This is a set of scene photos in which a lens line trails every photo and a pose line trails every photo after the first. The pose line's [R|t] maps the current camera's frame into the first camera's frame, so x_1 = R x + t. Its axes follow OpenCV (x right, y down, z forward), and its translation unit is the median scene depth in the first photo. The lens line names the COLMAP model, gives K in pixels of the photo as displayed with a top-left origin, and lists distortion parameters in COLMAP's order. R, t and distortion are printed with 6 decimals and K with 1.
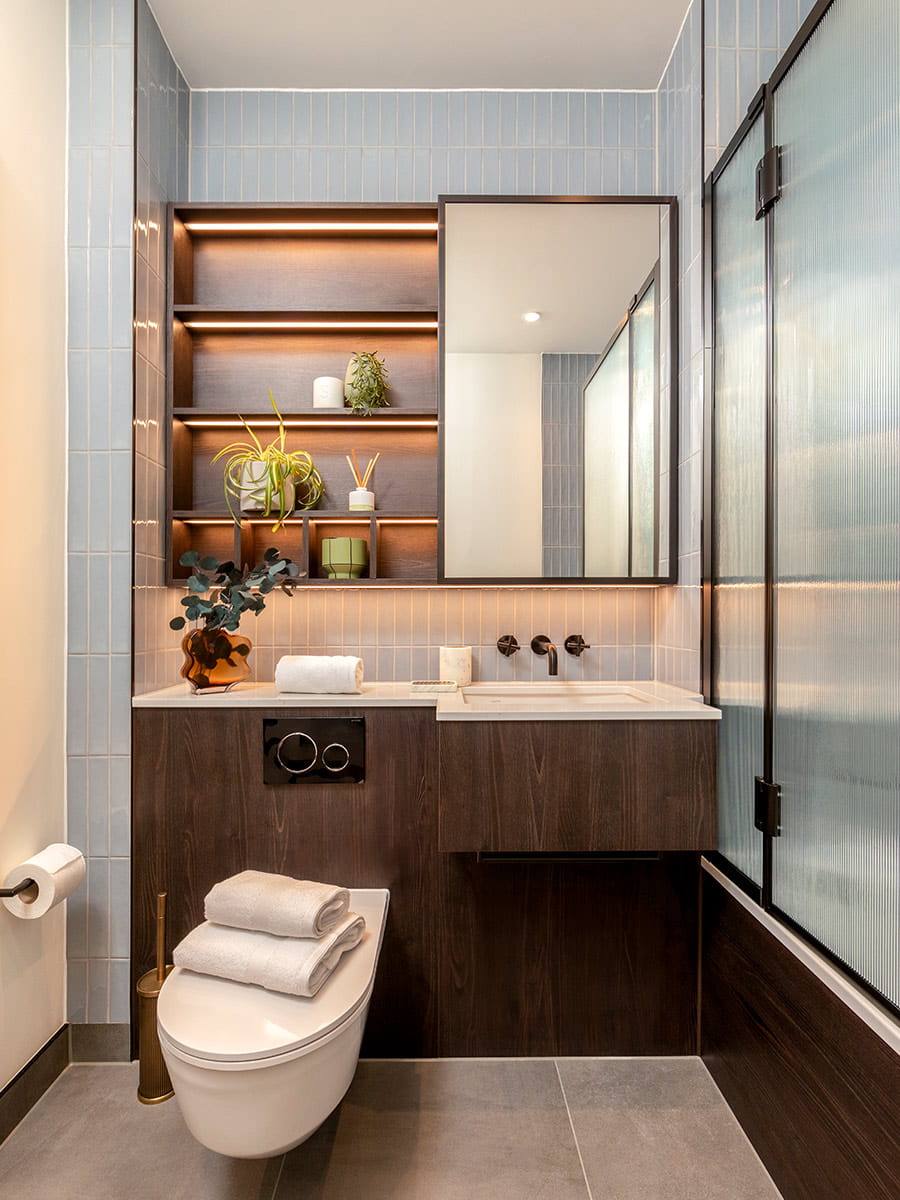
lens RADIAL K [[594.1, 0, 450.0], [0, 594.1, 600.0], [0, 0, 1]] dist [-0.000865, -0.006103]
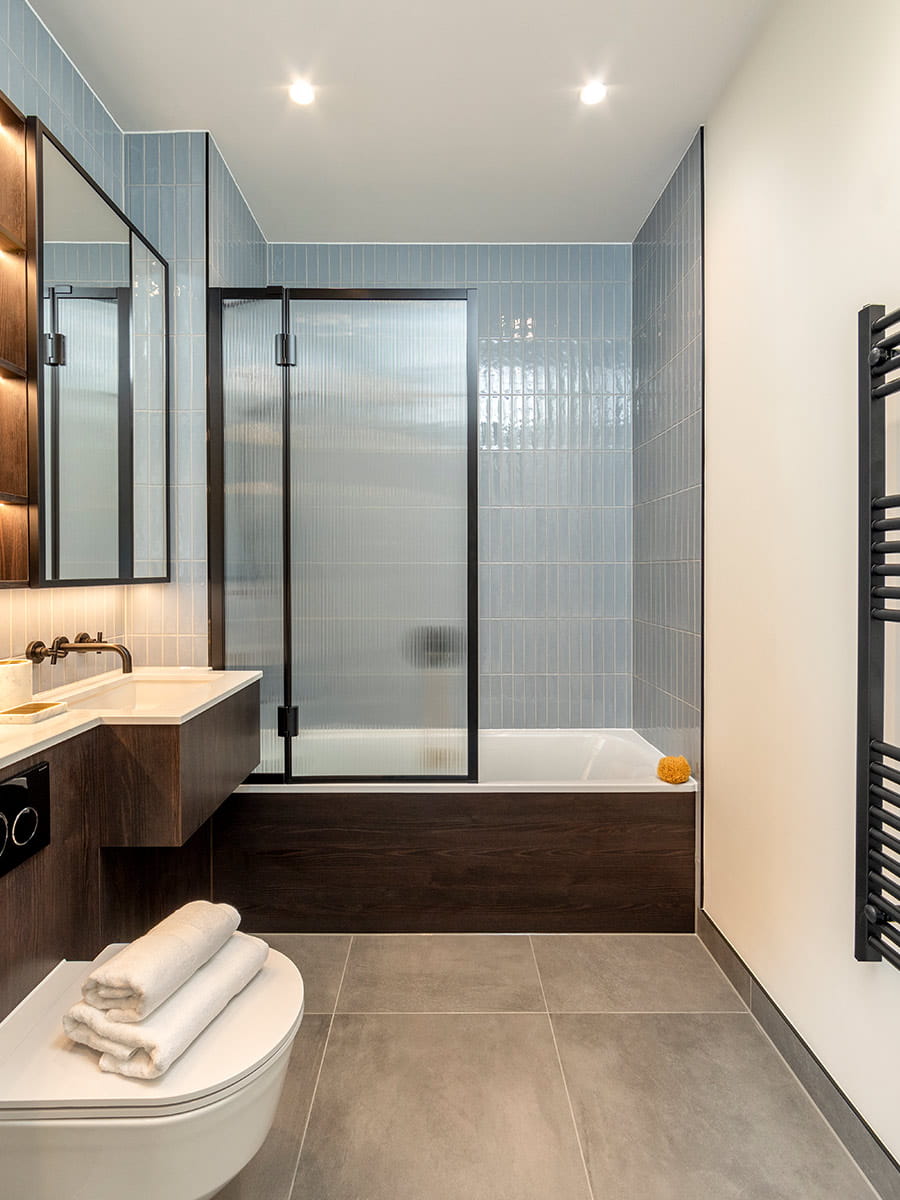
lens RADIAL K [[594.1, 0, 450.0], [0, 594.1, 600.0], [0, 0, 1]] dist [-0.000865, -0.006103]
pose [[-0.017598, -0.033351, 0.999289, -0.866585], [0.003578, 0.999435, 0.033419, -0.034462], [-0.999839, 0.004164, -0.017468, 0.436946]]
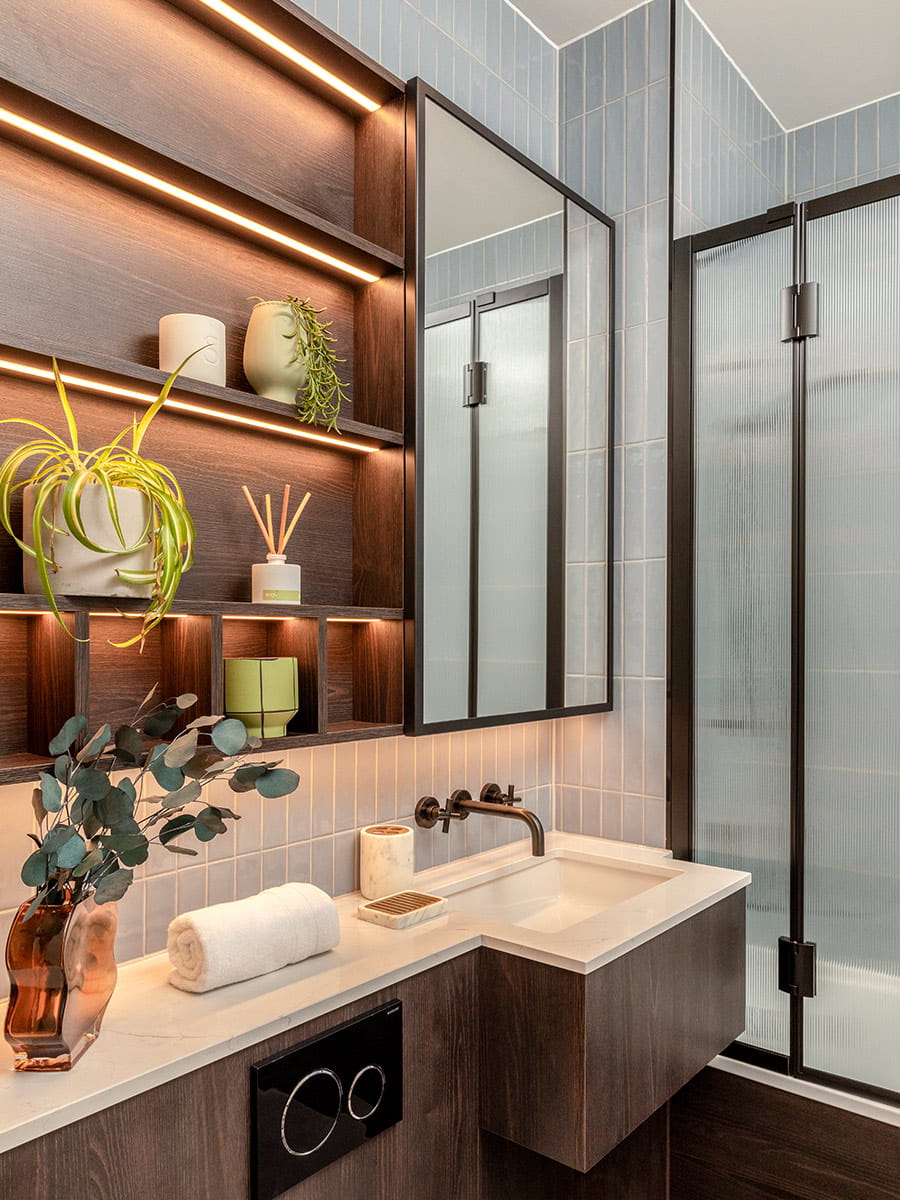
lens RADIAL K [[894.9, 0, 450.0], [0, 894.9, 649.6], [0, 0, 1]] dist [-0.004411, -0.000463]
pose [[0.630431, 0.000845, 0.776245, -0.689419], [-0.006828, 0.999967, 0.004457, -0.115706], [-0.776215, -0.008110, 0.630416, 0.413647]]
